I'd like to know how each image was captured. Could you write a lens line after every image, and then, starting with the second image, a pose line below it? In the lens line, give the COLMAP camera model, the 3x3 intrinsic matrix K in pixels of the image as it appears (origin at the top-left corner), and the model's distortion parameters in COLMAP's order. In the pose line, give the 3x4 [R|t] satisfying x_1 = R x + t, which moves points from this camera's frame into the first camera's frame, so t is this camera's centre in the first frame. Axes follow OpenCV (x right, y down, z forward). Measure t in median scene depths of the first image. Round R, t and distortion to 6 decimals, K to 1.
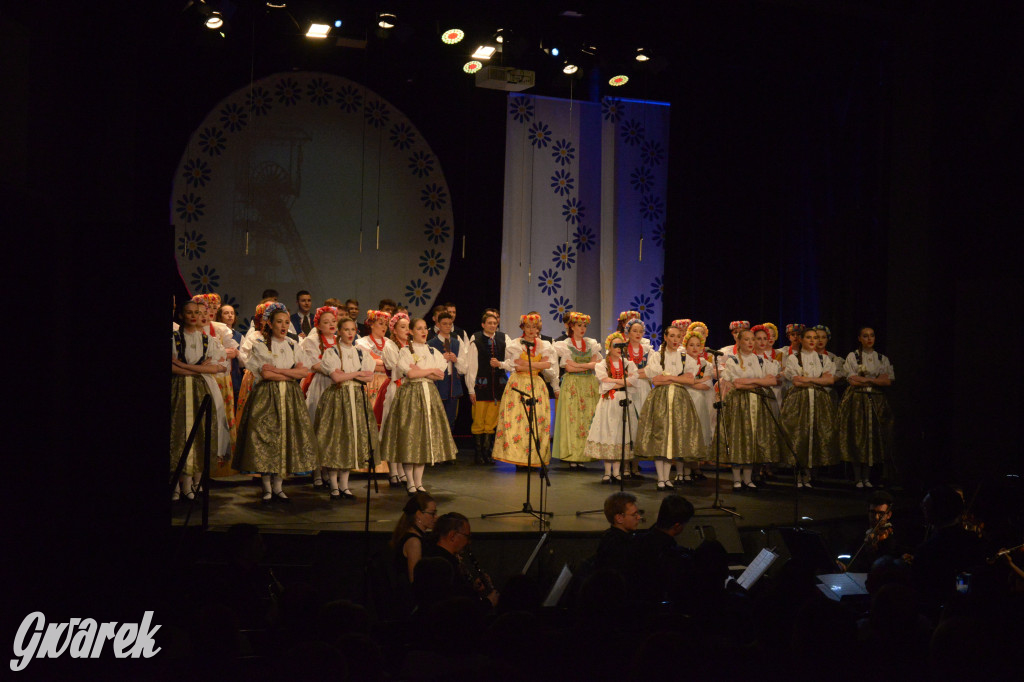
lens RADIAL K [[1542.9, 0, 505.2], [0, 1542.9, 344.4], [0, 0, 1]] dist [0.023869, 0.000000]
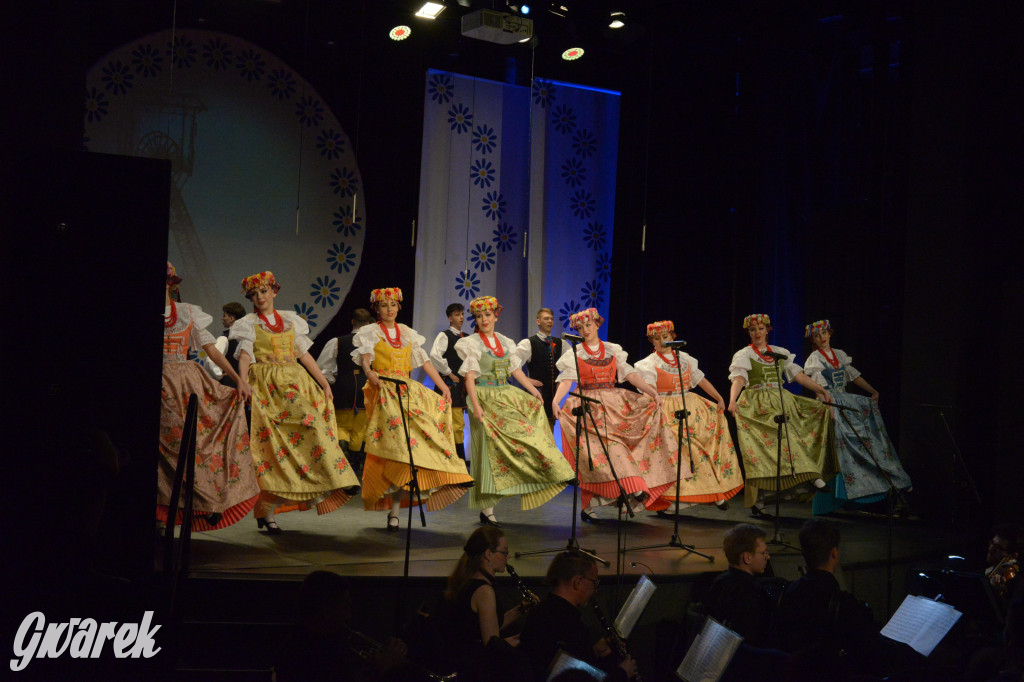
lens RADIAL K [[1542.9, 0, 517.2], [0, 1542.9, 333.4], [0, 0, 1]] dist [0.023869, 0.000000]
pose [[0.987701, 0.018829, 0.155214, -0.081362], [-0.014852, 0.999532, -0.026744, 0.011020], [-0.155645, 0.024110, 0.987519, 0.124215]]
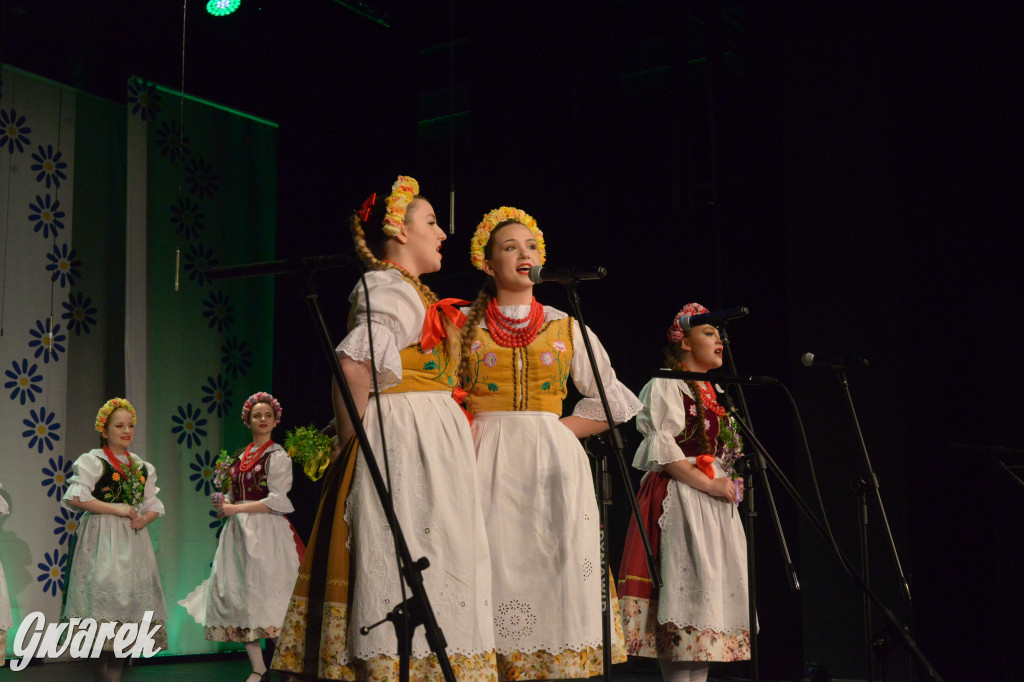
lens RADIAL K [[1542.9, 0, 521.1], [0, 1542.9, 332.7], [0, 0, 1]] dist [0.023869, 0.000000]
pose [[0.875760, 0.046896, 0.480464, -0.088293], [0.029781, 0.988126, -0.150729, 0.034757], [-0.481828, 0.146311, 0.863965, 0.416516]]
